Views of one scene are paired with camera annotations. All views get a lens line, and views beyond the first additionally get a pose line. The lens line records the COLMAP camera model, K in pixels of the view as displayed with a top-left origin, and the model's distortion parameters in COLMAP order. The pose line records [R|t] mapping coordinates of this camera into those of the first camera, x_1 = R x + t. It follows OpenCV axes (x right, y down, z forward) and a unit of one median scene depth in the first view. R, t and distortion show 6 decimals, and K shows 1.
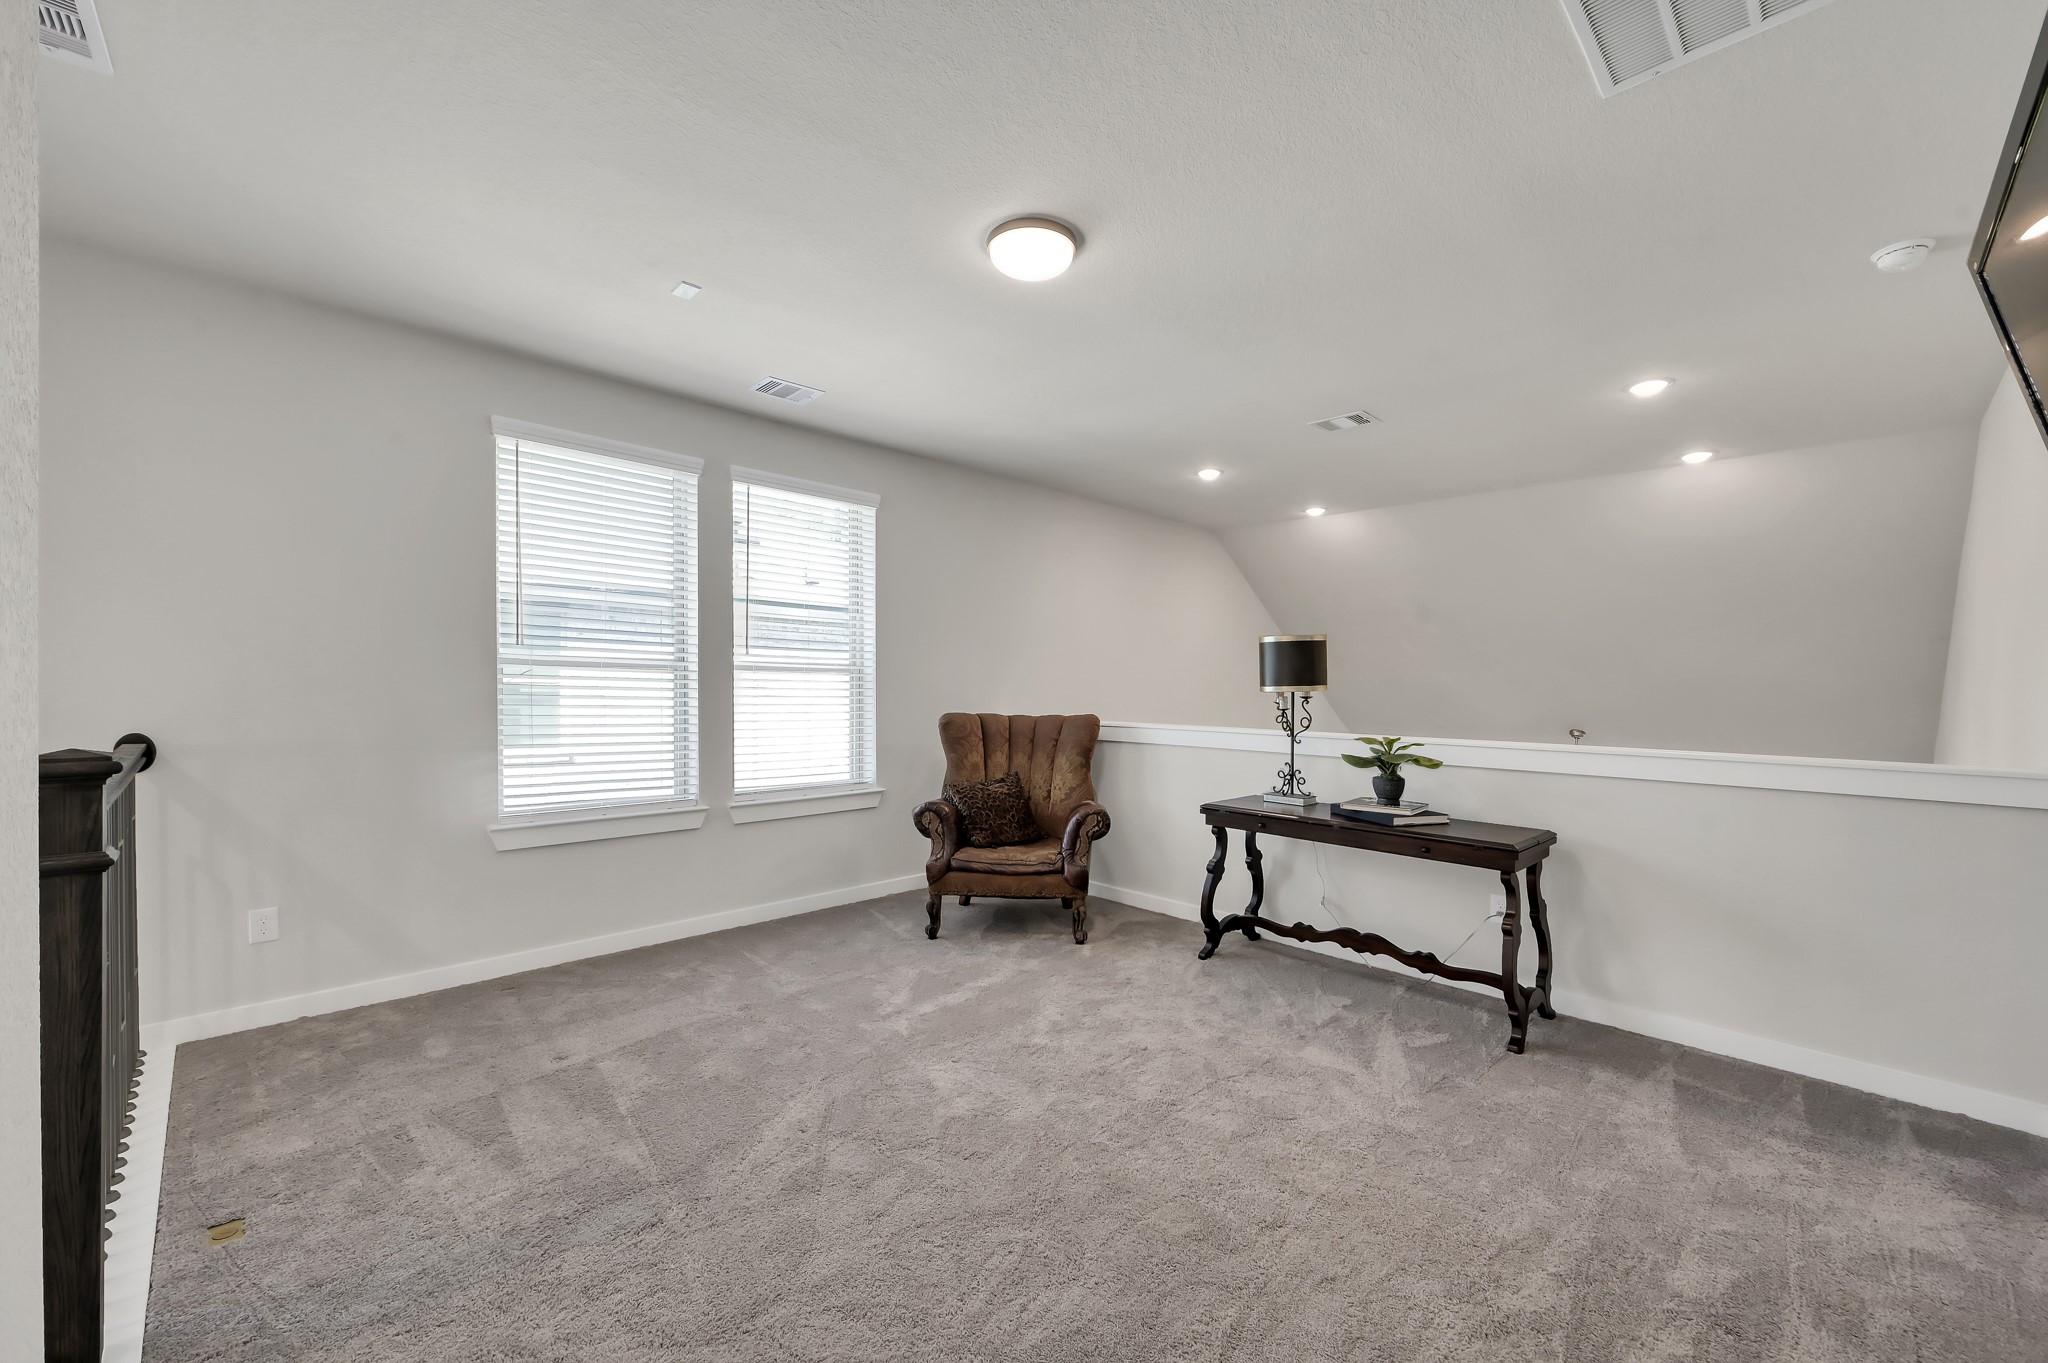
lens RADIAL K [[832.1, 0, 1027.9], [0, 832.1, 689.9], [0, 0, 1]] dist [0.000565, 0.000066]
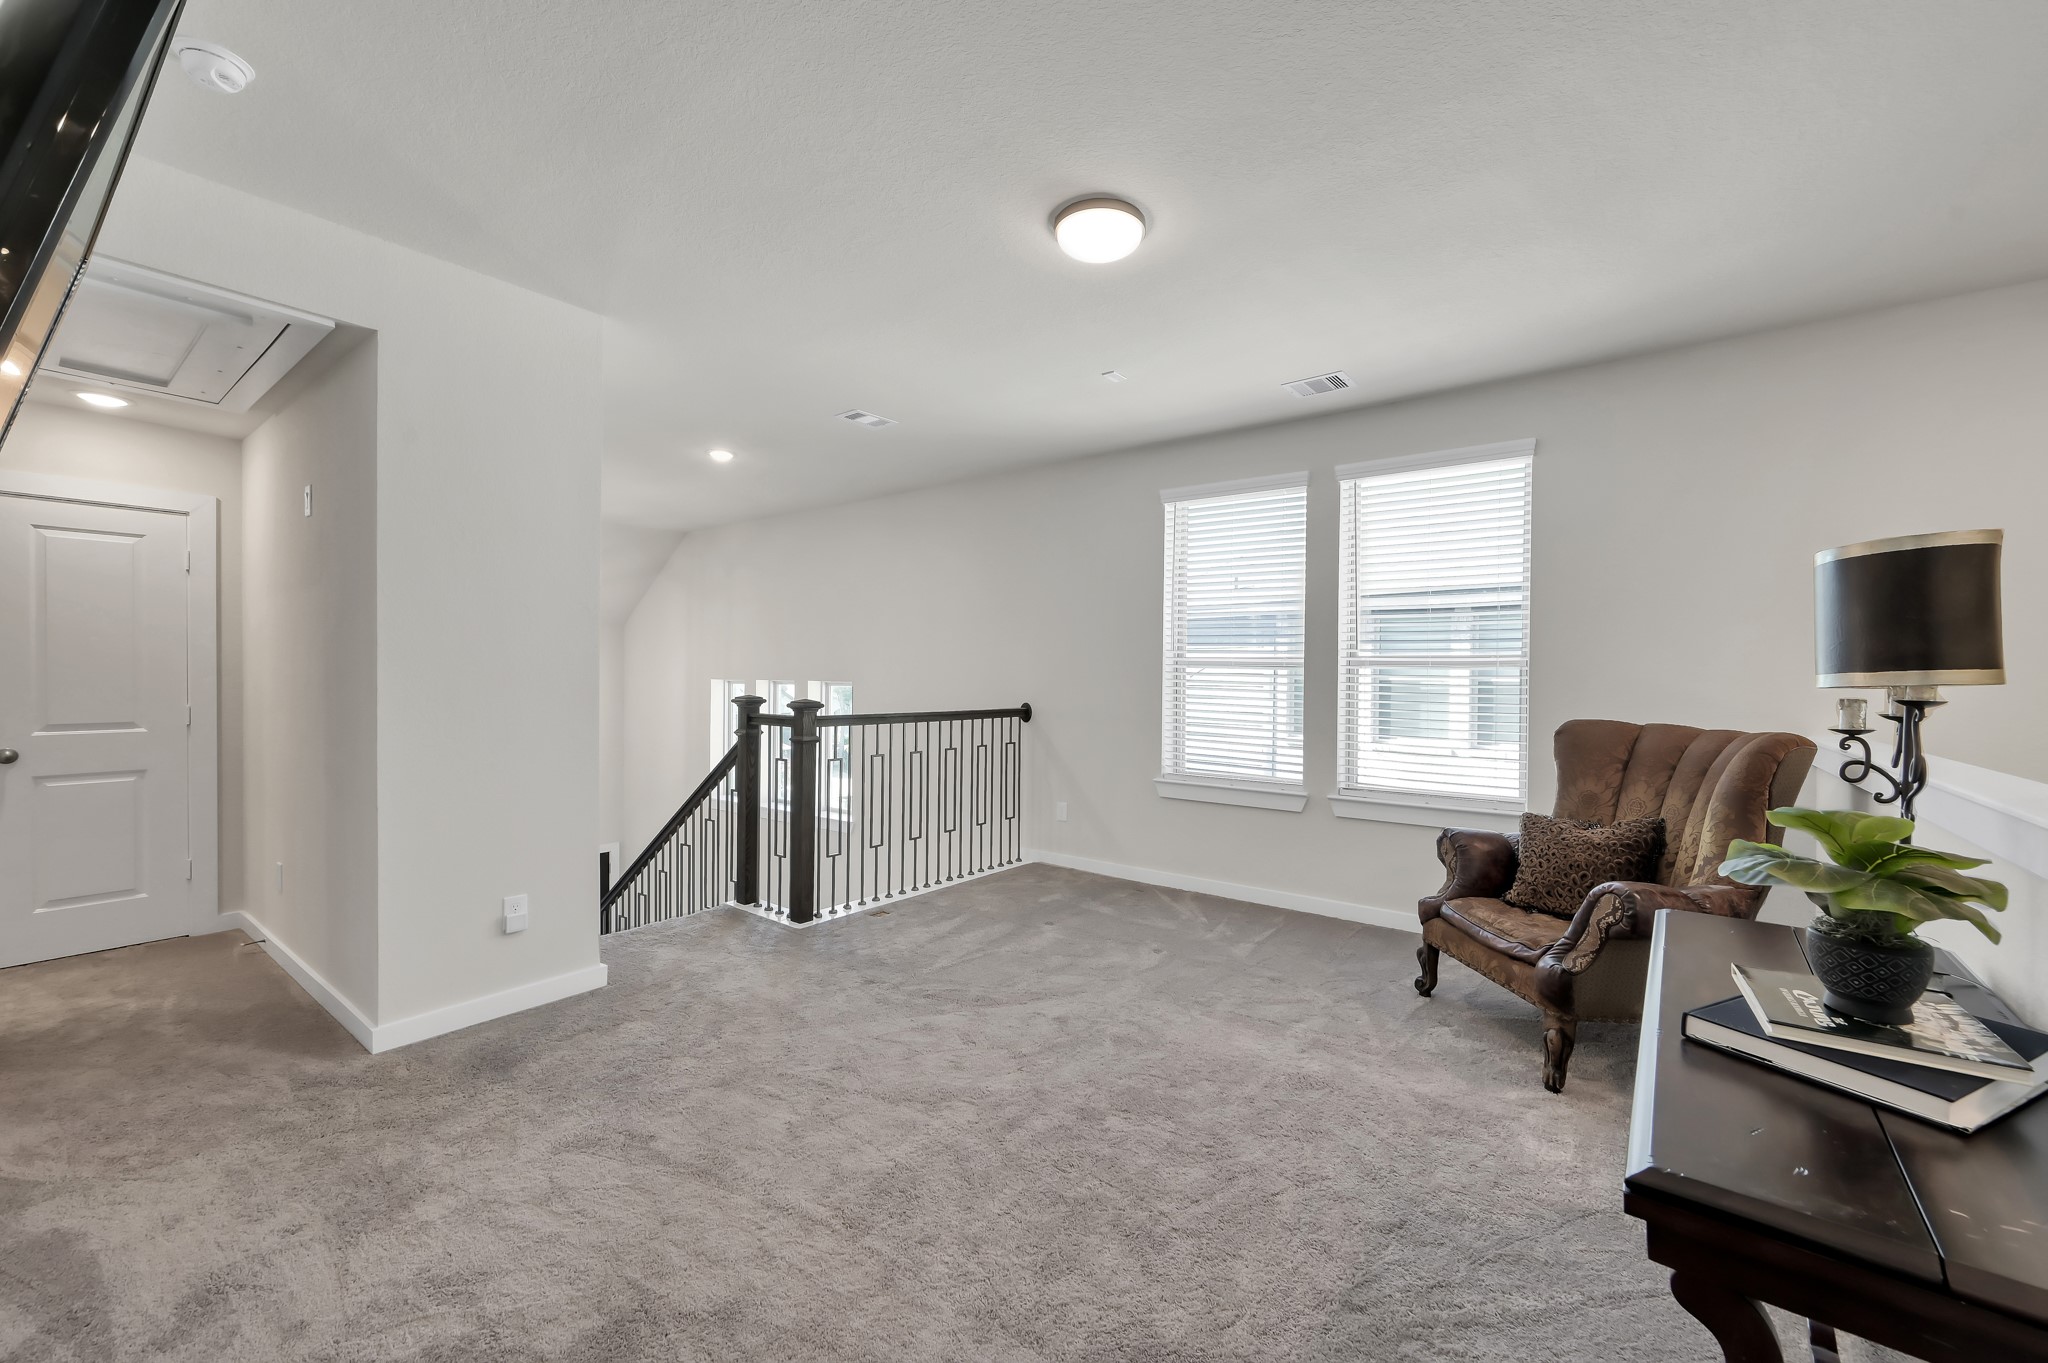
lens RADIAL K [[817.0, 0, 1047.0], [0, 817.0, 673.7], [0, 0, 1]] dist [-0.000969, -0.000301]
pose [[0.126790, -0.013760, -0.991834, 0.620231], [-0.014562, 0.999770, -0.015732, 0.007662], [0.991823, 0.016438, 0.126560, 0.538191]]
